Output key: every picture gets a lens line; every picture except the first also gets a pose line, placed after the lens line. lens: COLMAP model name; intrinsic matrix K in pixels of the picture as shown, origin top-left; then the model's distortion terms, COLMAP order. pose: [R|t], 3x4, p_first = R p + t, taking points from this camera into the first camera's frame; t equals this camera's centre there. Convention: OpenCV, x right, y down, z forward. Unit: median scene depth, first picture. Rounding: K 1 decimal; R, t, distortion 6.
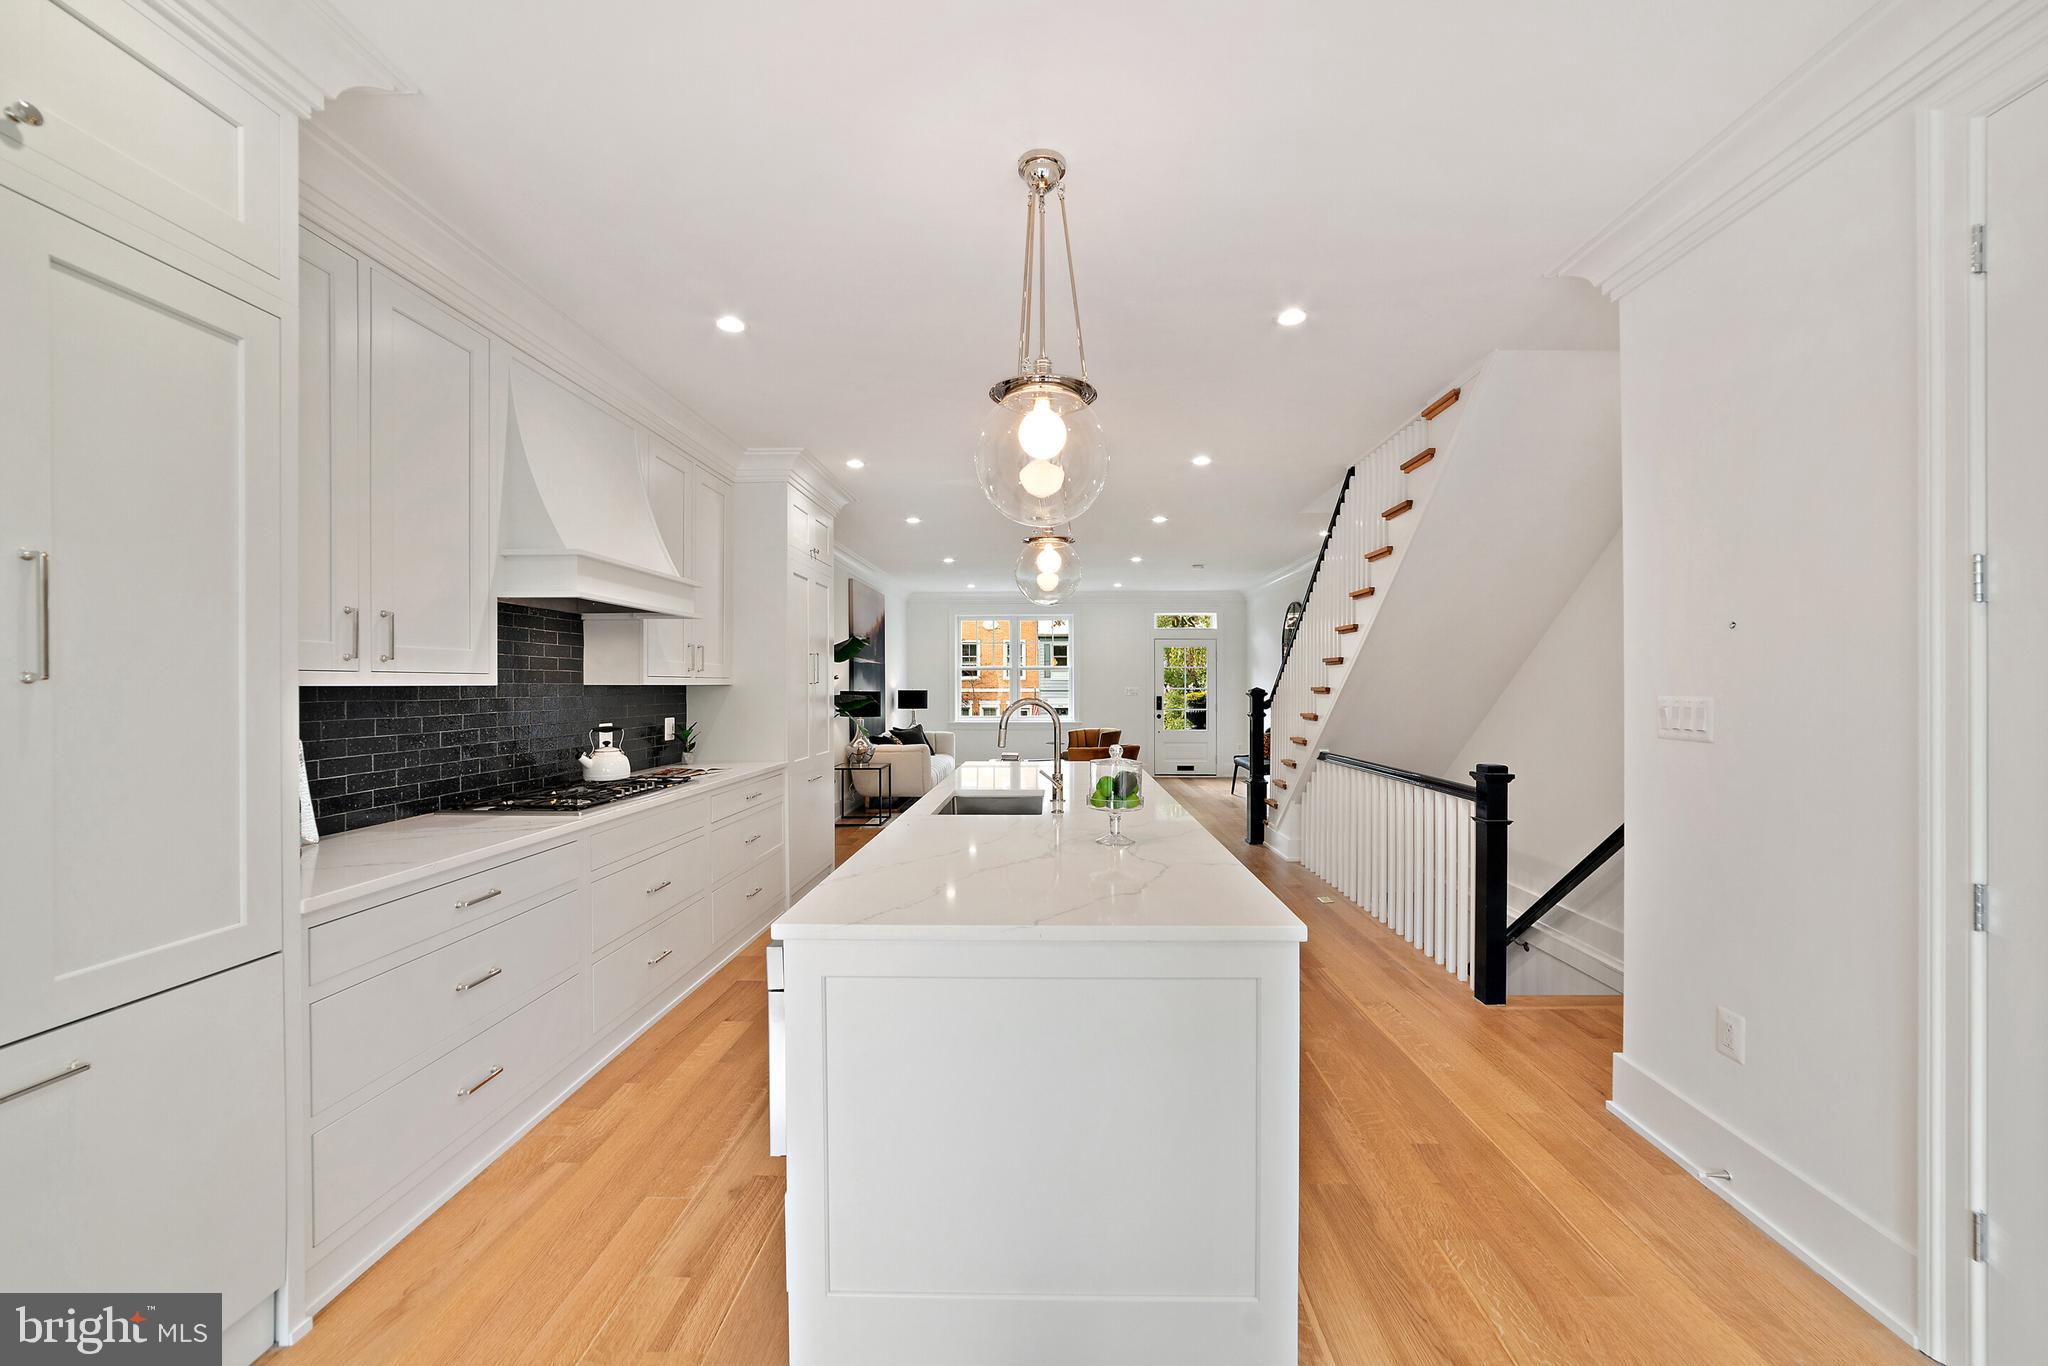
lens RADIAL K [[790.8, 0, 1028.8], [0, 790.8, 687.3], [0, 0, 1]] dist [-0.031911, 0.023251]
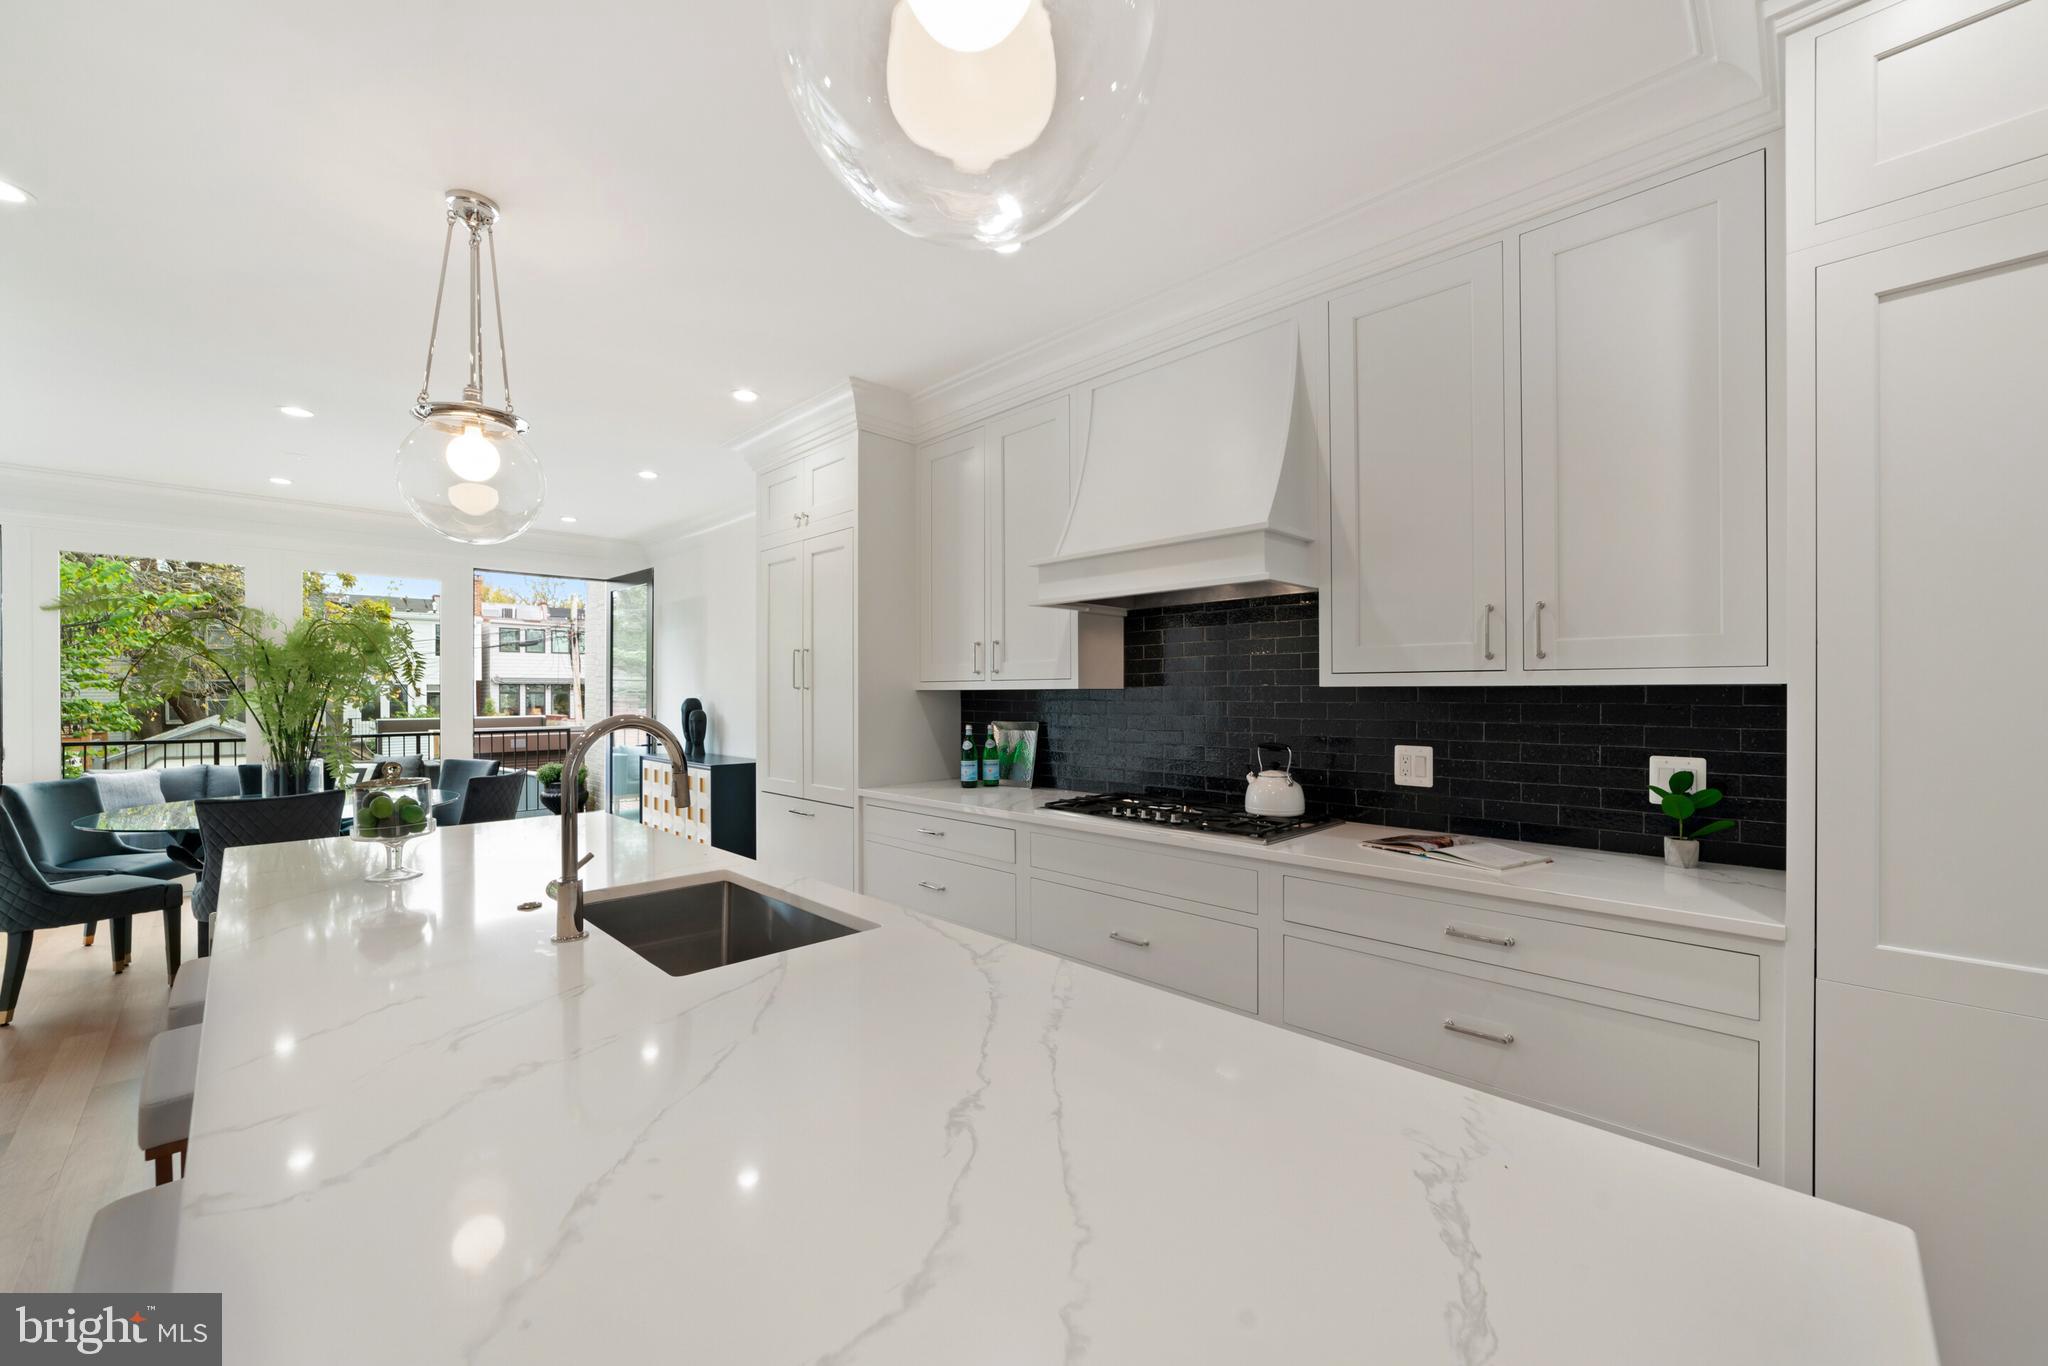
lens RADIAL K [[790.8, 0, 1028.8], [0, 790.8, 687.3], [0, 0, 1]] dist [-0.031911, 0.023251]
pose [[-0.672633, 0.006149, -0.739951, 0.171838], [0.004295, 0.999981, 0.004406, -0.007602], [0.739964, -0.000214, -0.672647, 1.325318]]
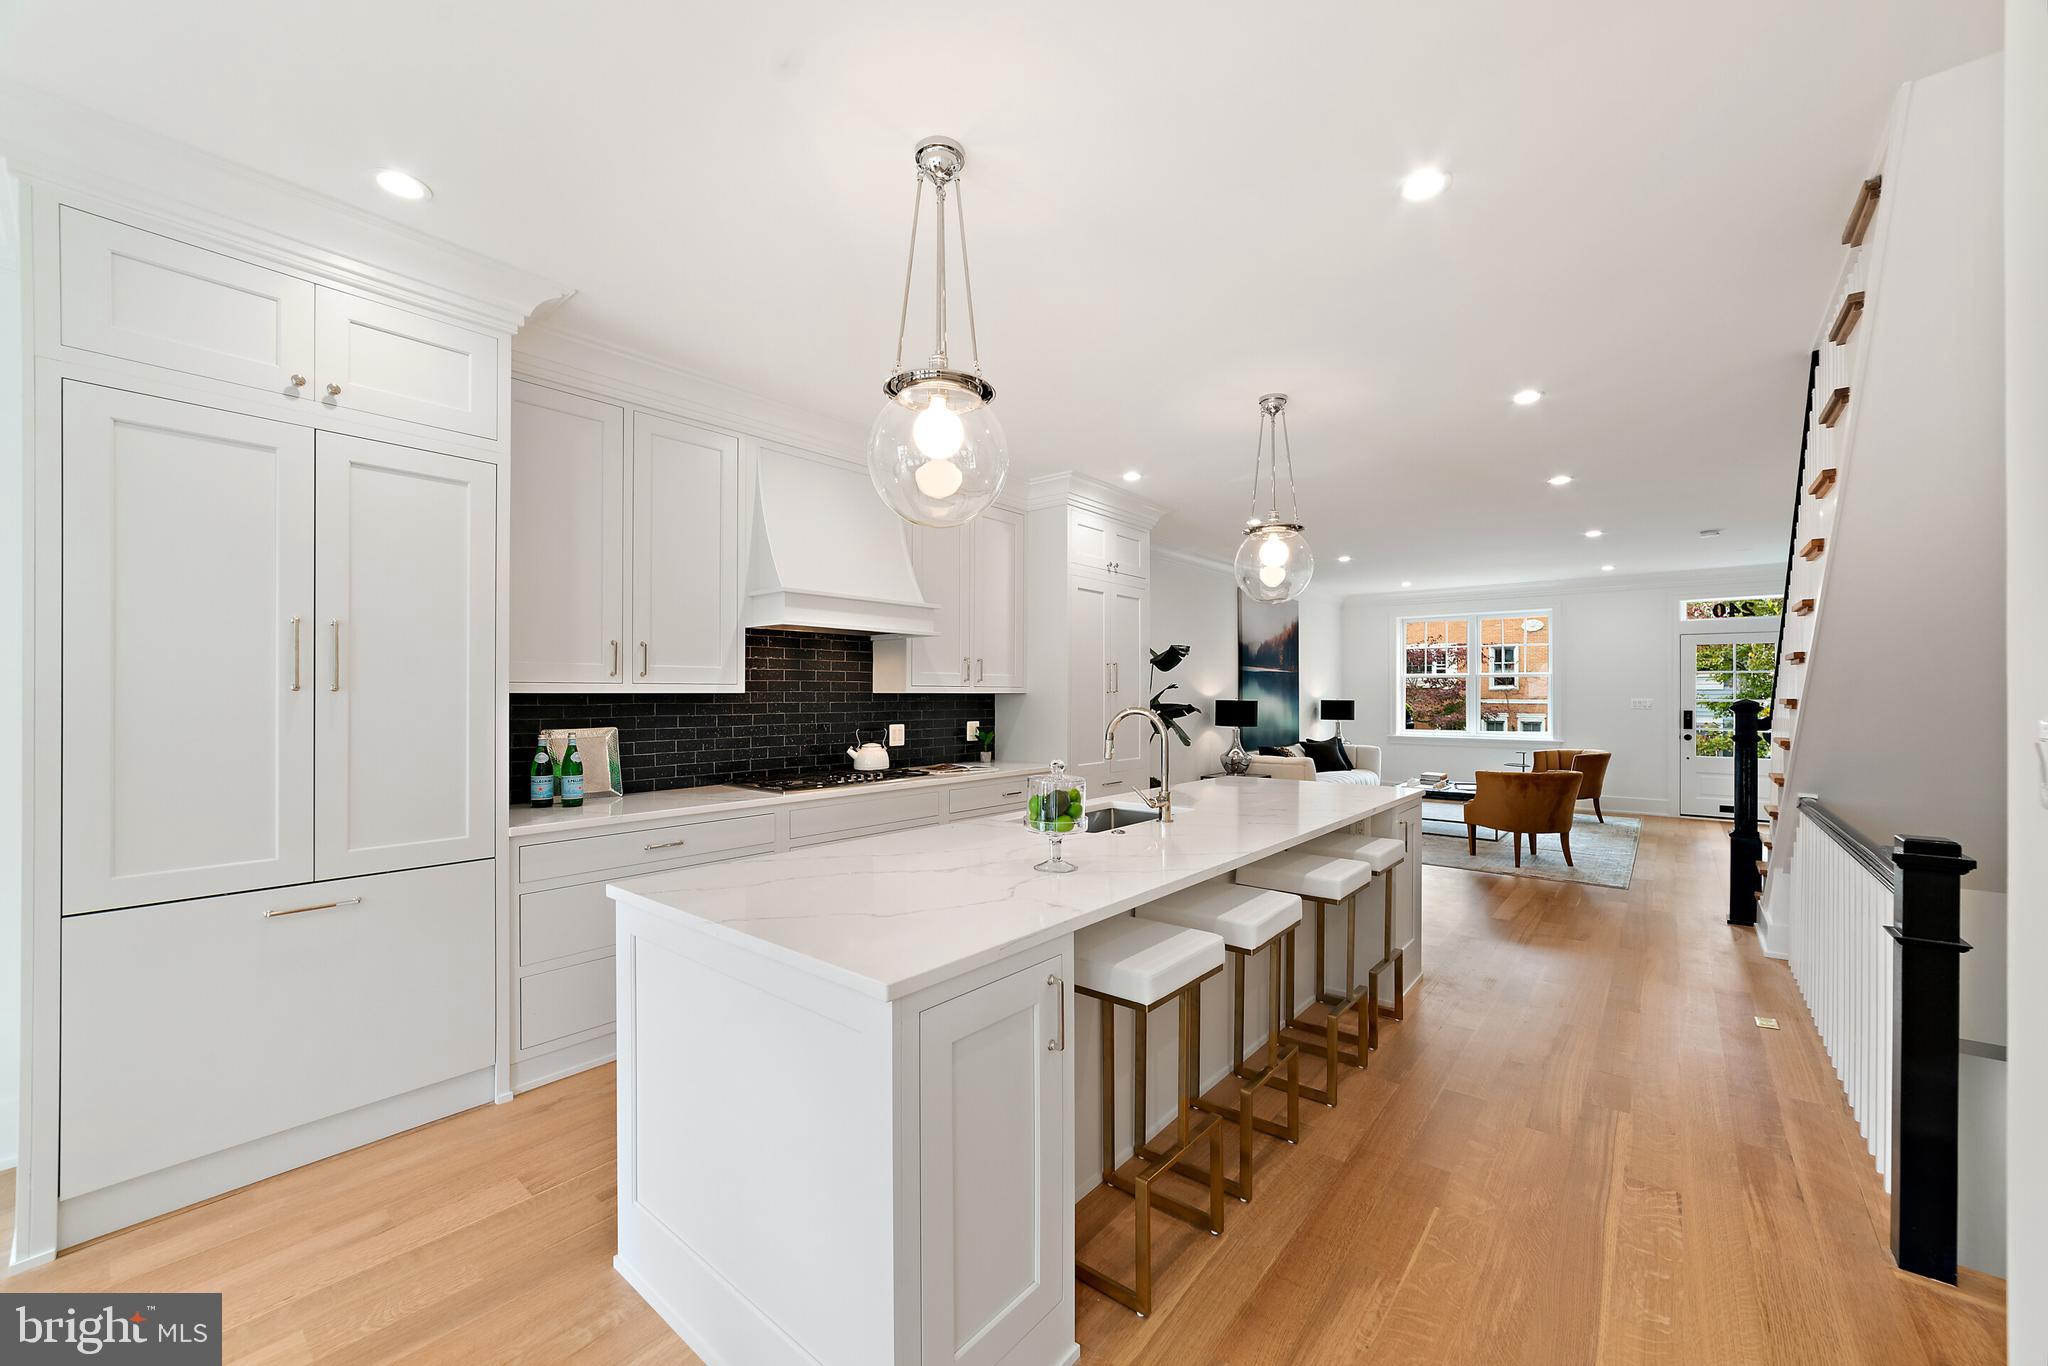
lens RADIAL K [[777.4, 0, 1059.4], [0, 777.4, 694.7], [0, 0, 1]] dist [-0.001076, 0.000039]
pose [[0.801202, 0.001676, -0.598391, 0.431181], [-0.003709, 0.999991, -0.002166, 0.001172], [0.598382, 0.003955, 0.801201, 0.195912]]
